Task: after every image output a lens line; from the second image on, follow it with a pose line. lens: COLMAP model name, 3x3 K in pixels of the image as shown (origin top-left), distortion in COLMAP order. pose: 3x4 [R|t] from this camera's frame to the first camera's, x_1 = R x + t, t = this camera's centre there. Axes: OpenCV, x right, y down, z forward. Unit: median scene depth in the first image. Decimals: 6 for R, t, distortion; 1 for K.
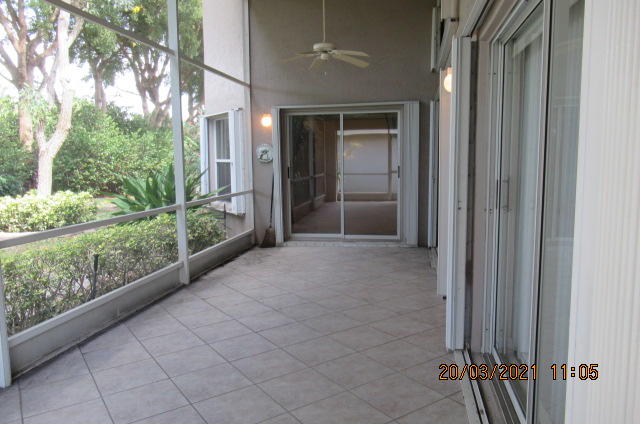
lens RADIAL K [[476.2, 0, 320.5], [0, 476.2, 217.5], [0, 0, 1]] dist [-0.008069, -0.001765]
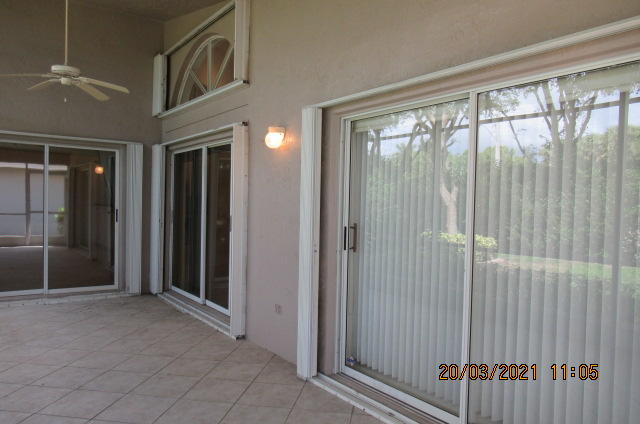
lens RADIAL K [[476.2, 0, 320.5], [0, 476.2, 217.5], [0, 0, 1]] dist [-0.008069, -0.001765]
pose [[0.685962, 0.012071, 0.727538, -0.248108], [0.051502, 0.996549, -0.065093, -0.011651], [-0.725813, 0.082121, 0.682973, 0.086749]]
